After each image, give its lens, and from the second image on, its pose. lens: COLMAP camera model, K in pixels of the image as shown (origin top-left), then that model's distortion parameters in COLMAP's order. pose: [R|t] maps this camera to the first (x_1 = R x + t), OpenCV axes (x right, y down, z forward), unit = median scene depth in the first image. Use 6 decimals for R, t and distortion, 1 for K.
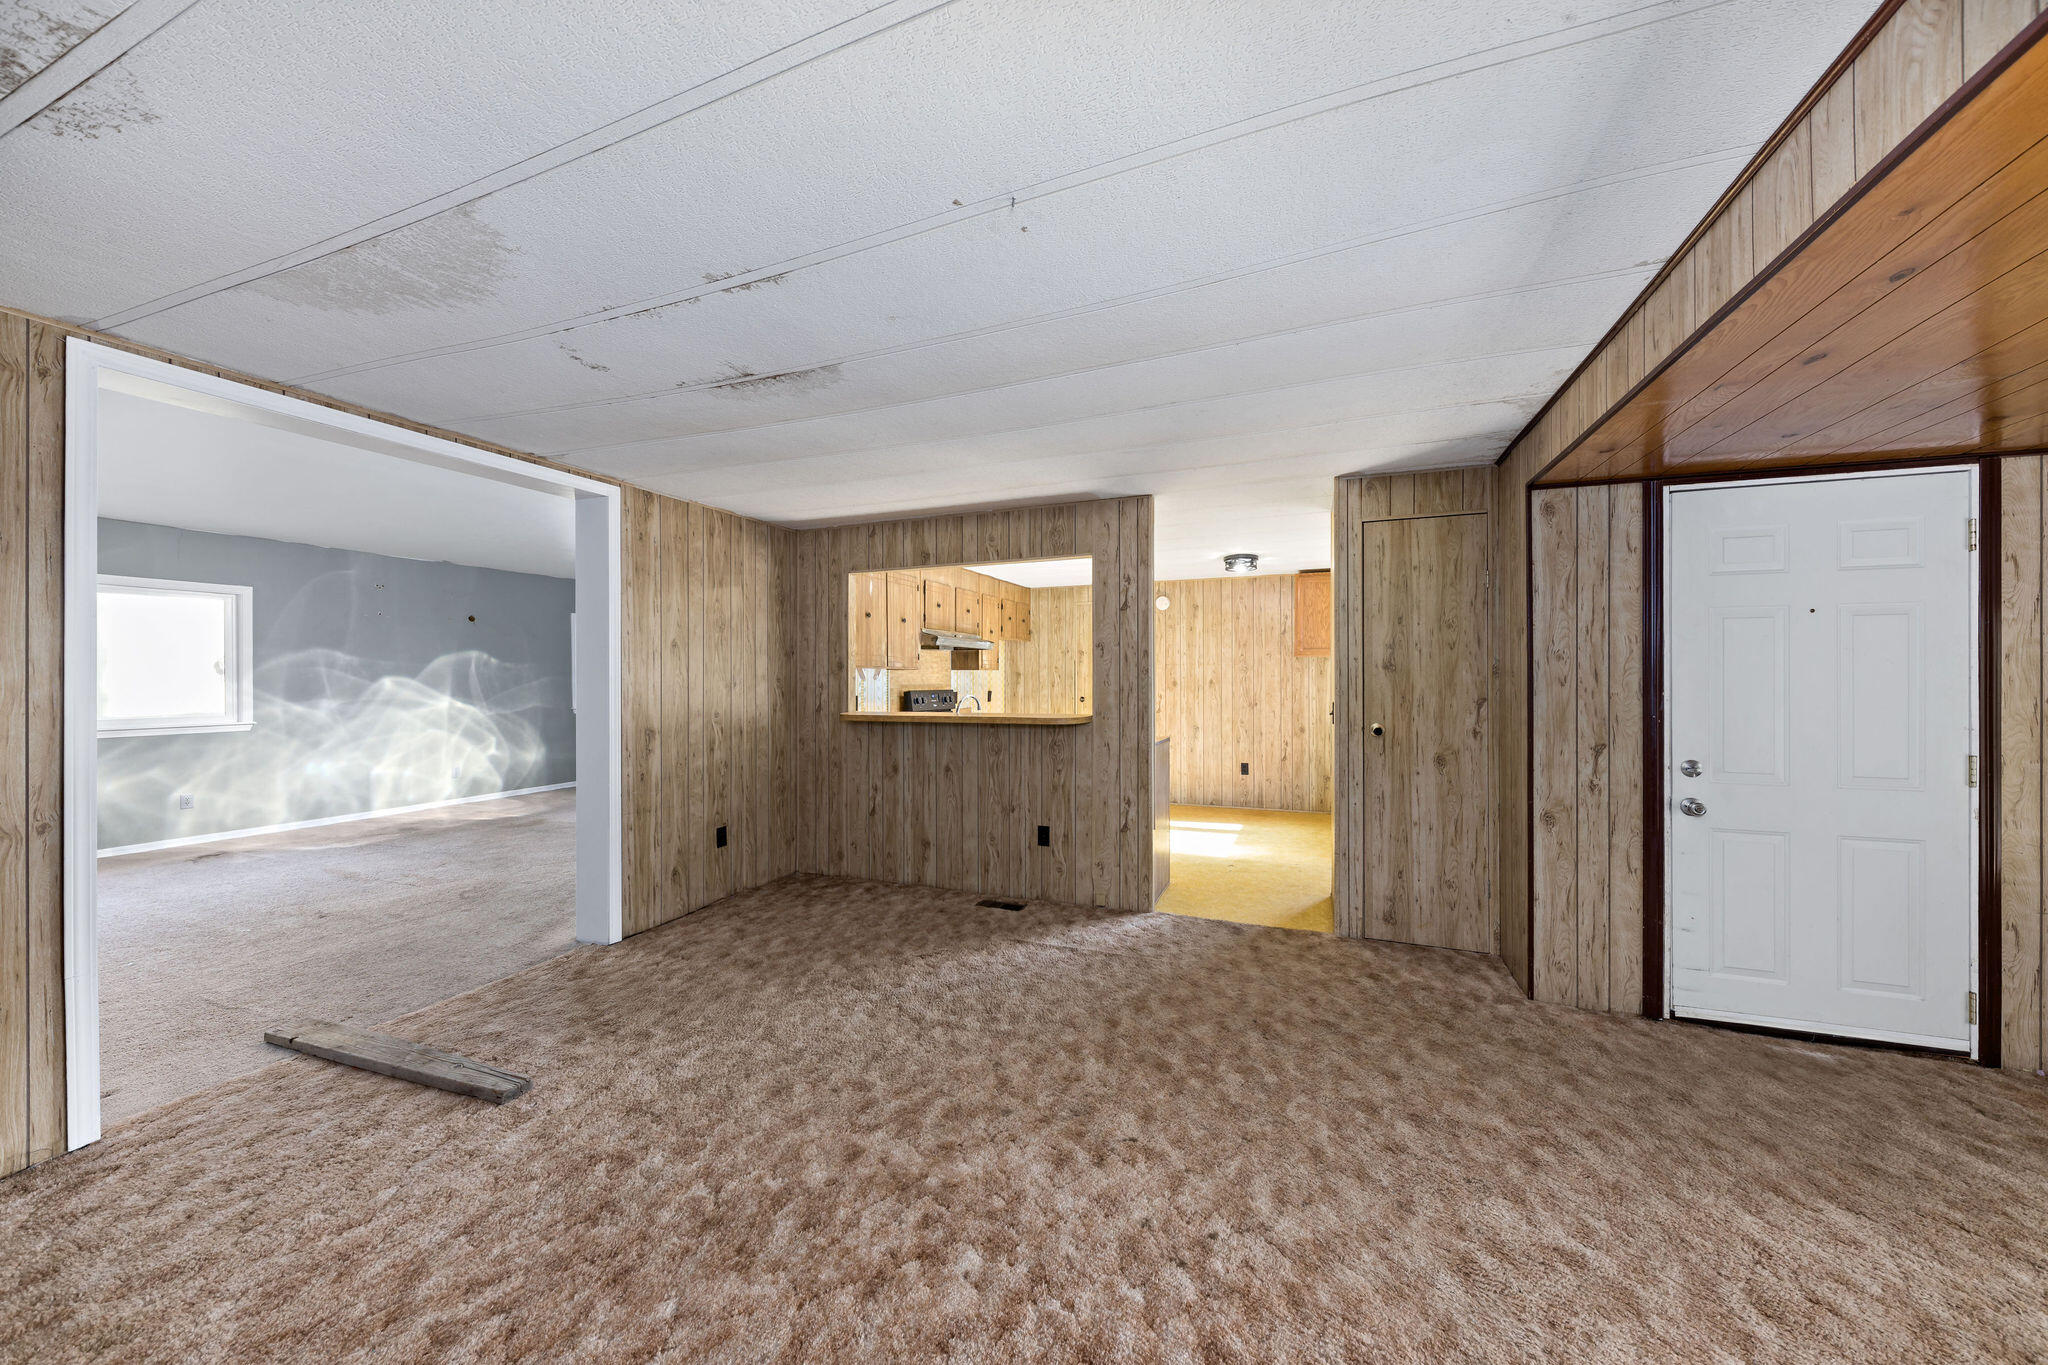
lens RADIAL K [[705.2, 0, 1043.4], [0, 705.2, 690.4], [0, 0, 1]] dist [0.001213, -0.000316]
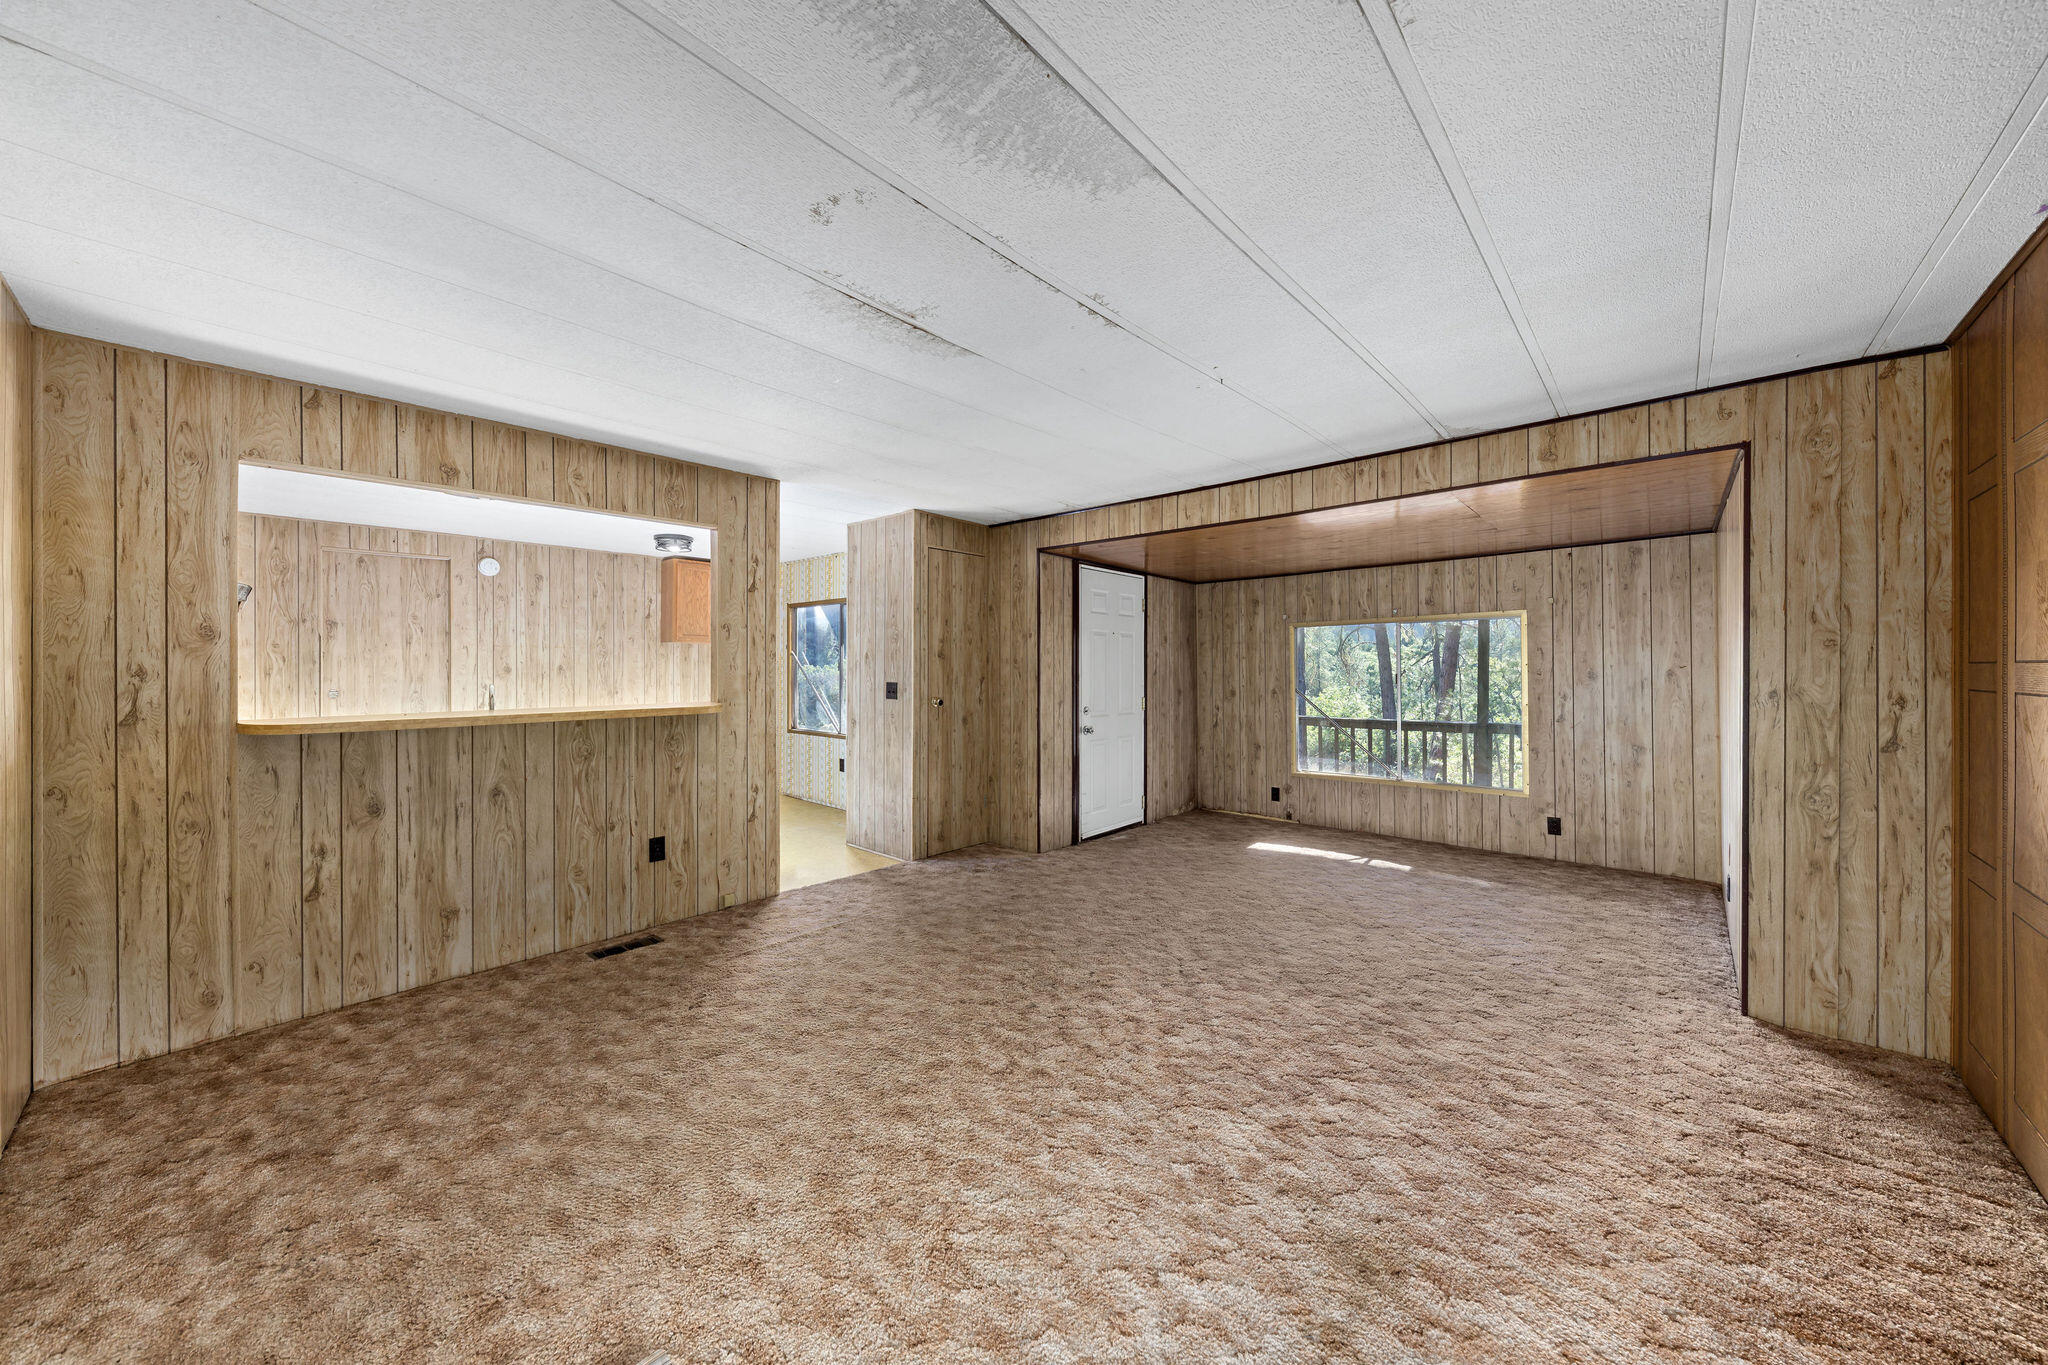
lens RADIAL K [[705.2, 0, 1043.1], [0, 705.2, 678.0], [0, 0, 1]] dist [0.001213, -0.000316]
pose [[0.354895, -0.012462, 0.934823, -0.641299], [0.014091, 0.999869, 0.007980, 0.002637], [-0.934800, 0.010341, 0.355024, 0.282018]]
